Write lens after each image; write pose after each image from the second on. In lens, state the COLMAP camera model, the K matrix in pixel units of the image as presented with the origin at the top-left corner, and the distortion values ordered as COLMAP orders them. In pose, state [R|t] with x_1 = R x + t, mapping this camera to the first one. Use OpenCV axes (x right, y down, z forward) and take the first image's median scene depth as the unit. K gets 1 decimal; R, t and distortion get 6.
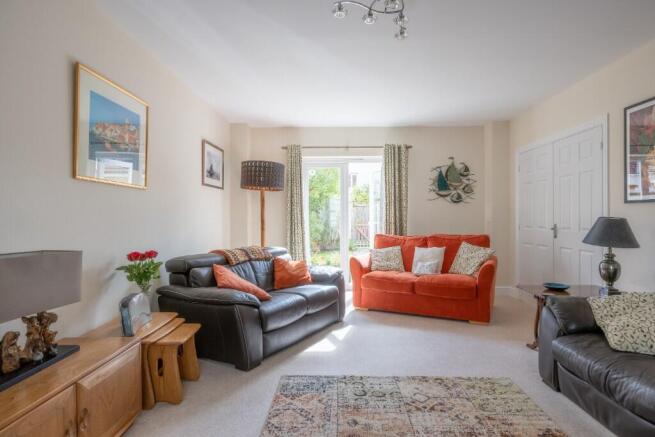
lens RADIAL K [[353.1, 0, 327.5], [0, 353.1, 218.5], [0, 0, 1]] dist [-0.004394, -0.001053]
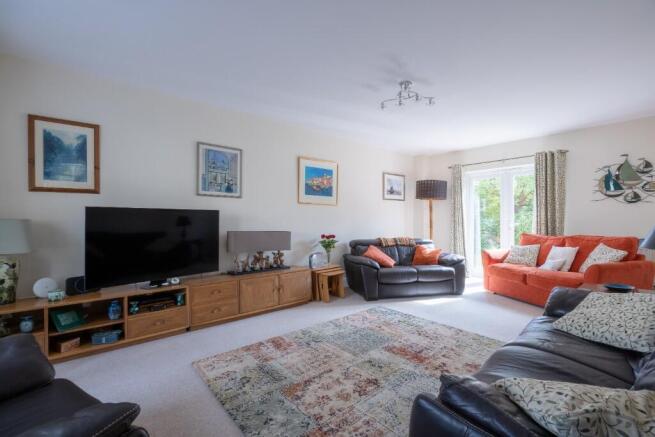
lens RADIAL K [[288.3, 0, 327.5], [0, 288.3, 218.5], [0, 0, 1]] dist [-0.000801, 0.000000]
pose [[0.672698, -0.002147, -0.739914, 0.539268], [-0.001442, 0.999990, -0.004213, 0.001049], [0.739916, 0.003900, 0.672688, -0.131367]]
